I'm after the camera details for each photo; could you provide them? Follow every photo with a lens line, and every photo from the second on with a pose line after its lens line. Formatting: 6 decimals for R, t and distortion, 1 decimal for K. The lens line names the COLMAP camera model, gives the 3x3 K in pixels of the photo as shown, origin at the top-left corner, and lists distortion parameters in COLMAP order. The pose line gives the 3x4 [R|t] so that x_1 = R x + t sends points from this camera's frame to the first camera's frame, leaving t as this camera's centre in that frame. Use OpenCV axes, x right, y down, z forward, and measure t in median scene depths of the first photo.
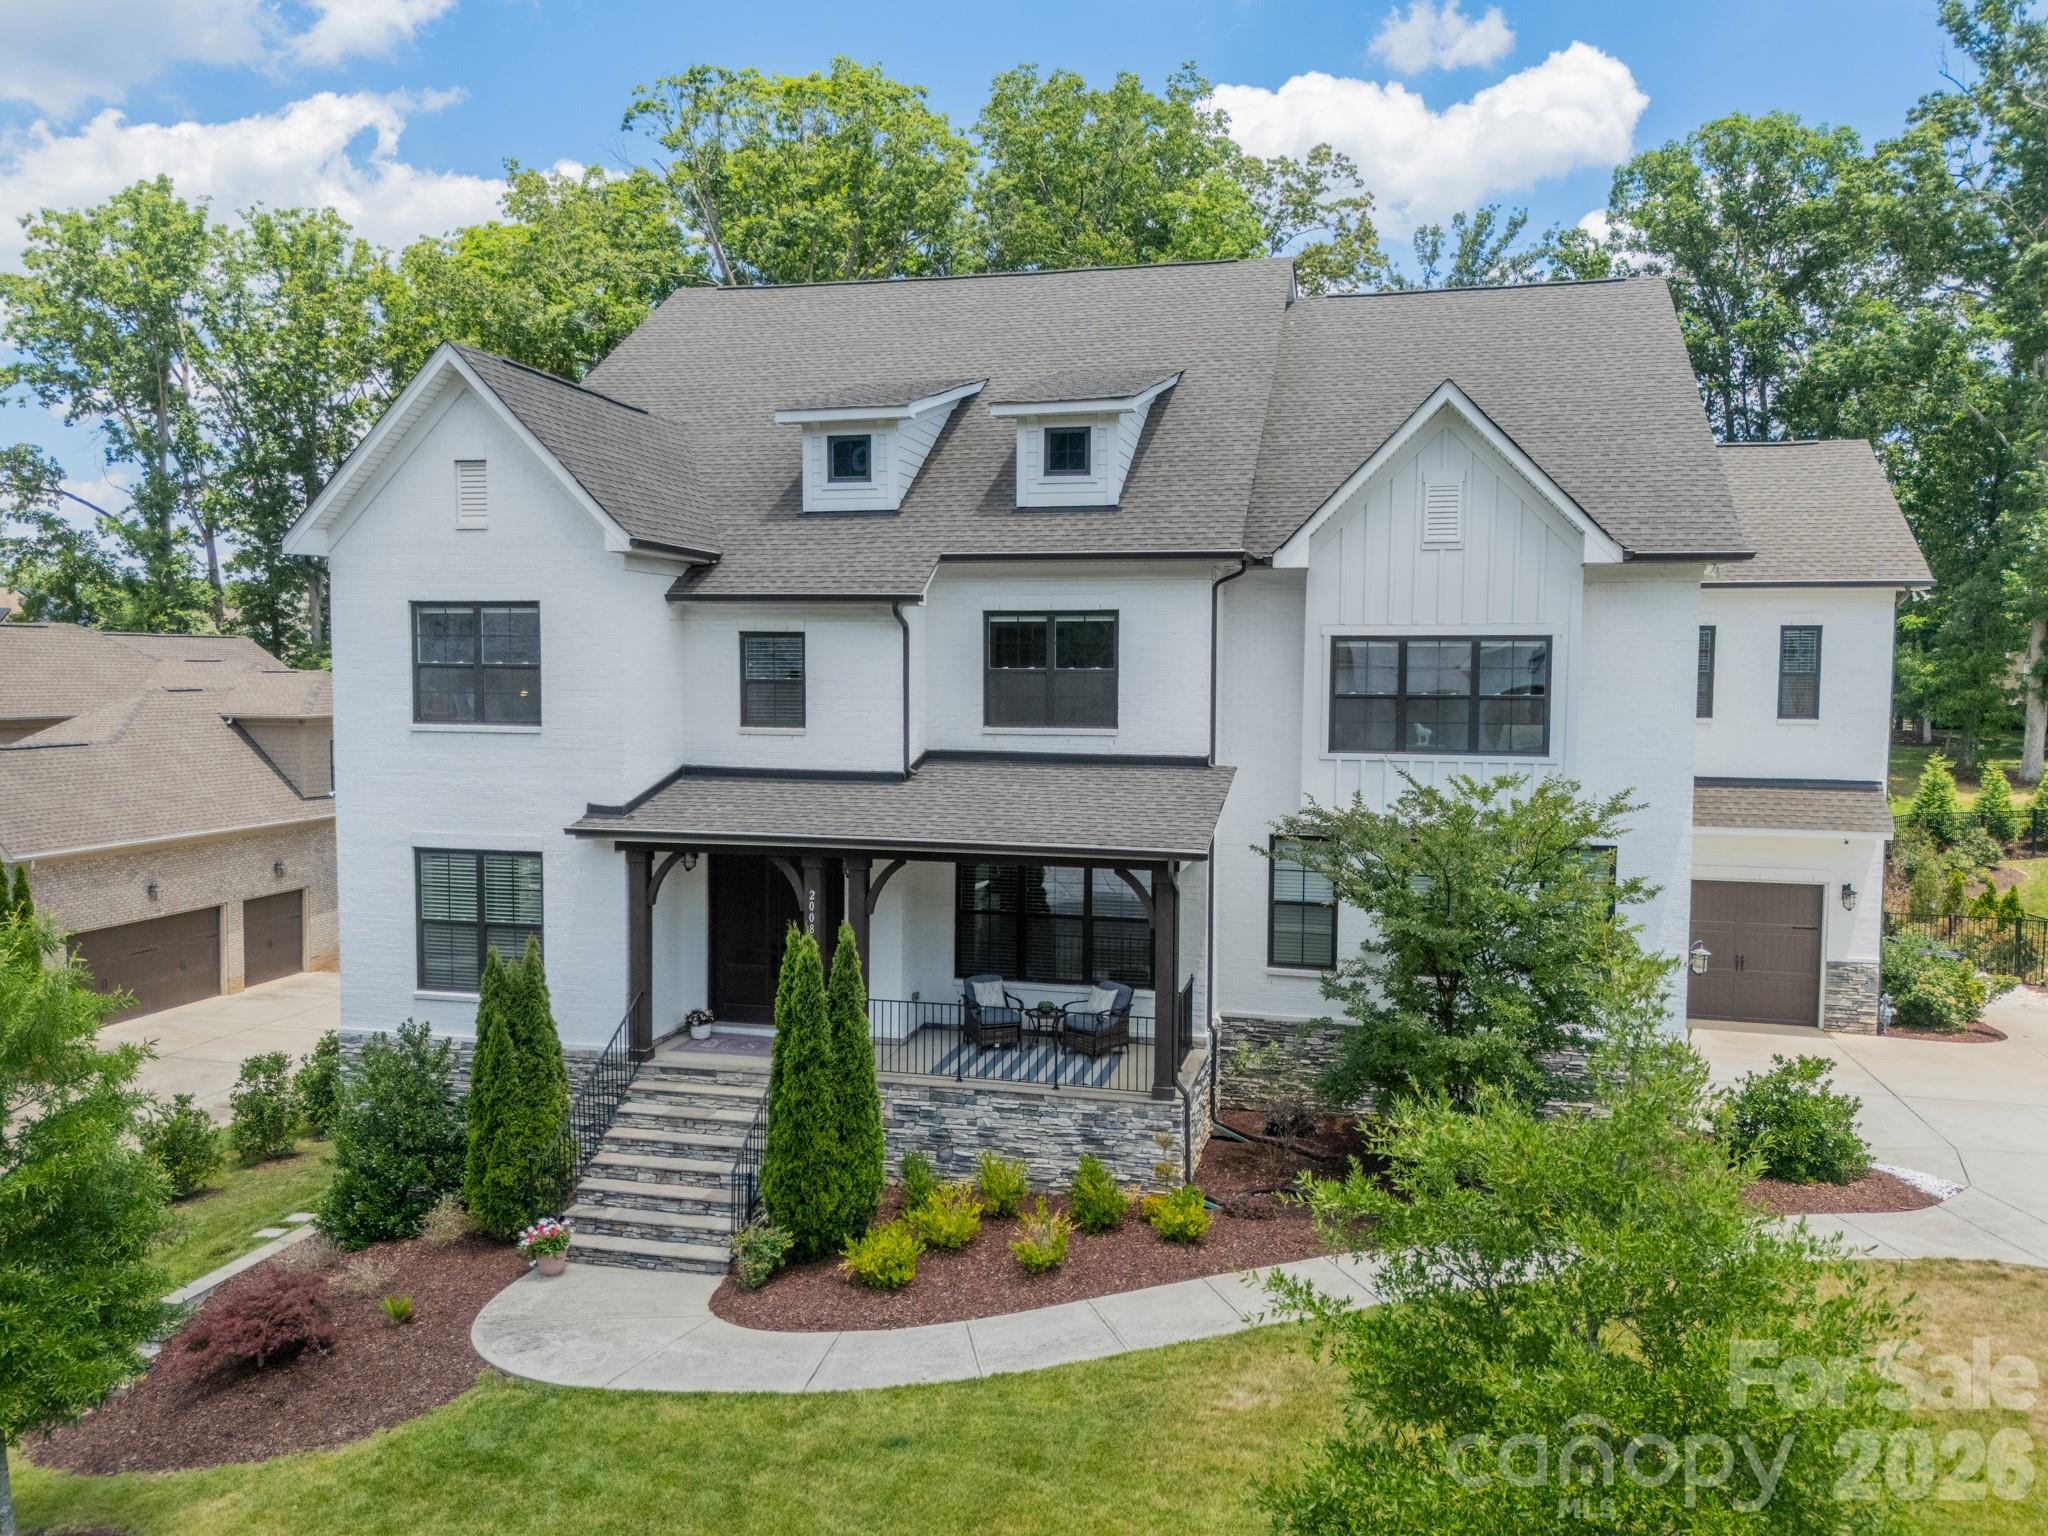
lens RADIAL K [[1471.8, 0, 1032.1], [0, 1471.8, 771.4], [0, 0, 1]] dist [0.018446, 0.000979]
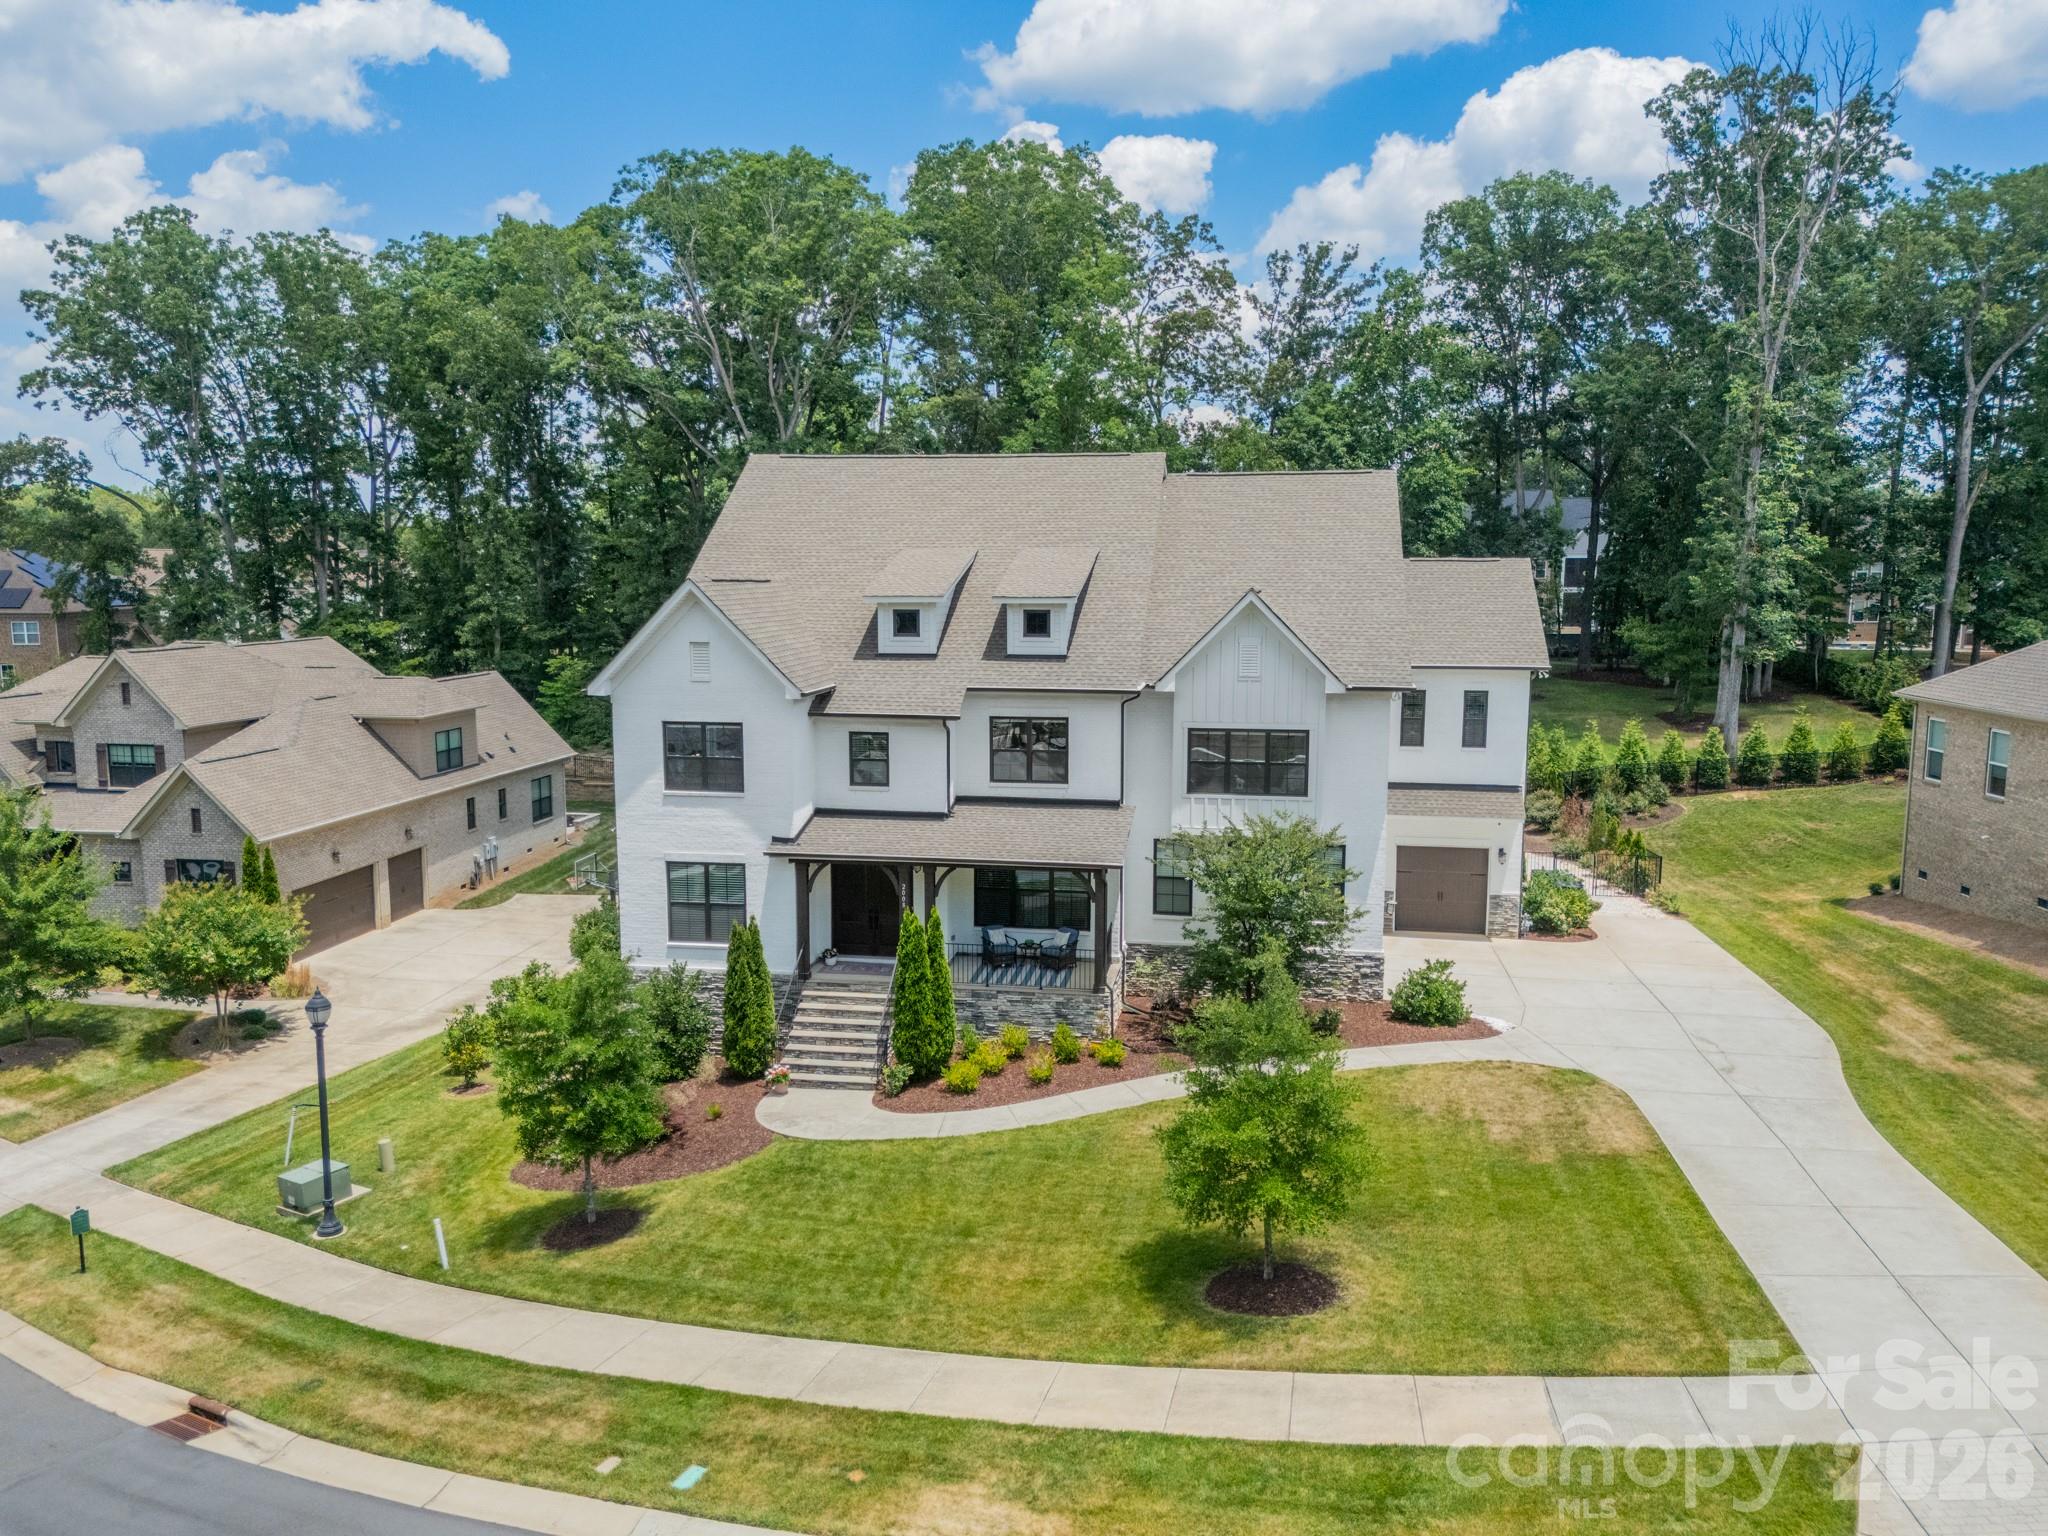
lens RADIAL K [[1471.8, 0, 1022.6], [0, 1471.8, 762.6], [0, 0, 1]] dist [0.018446, 0.000979]
pose [[0.996962, -0.016995, 0.076013, -0.129145], [0.011449, 0.997280, 0.072810, -0.184445], [-0.077044, -0.071719, 0.994445, -0.741540]]
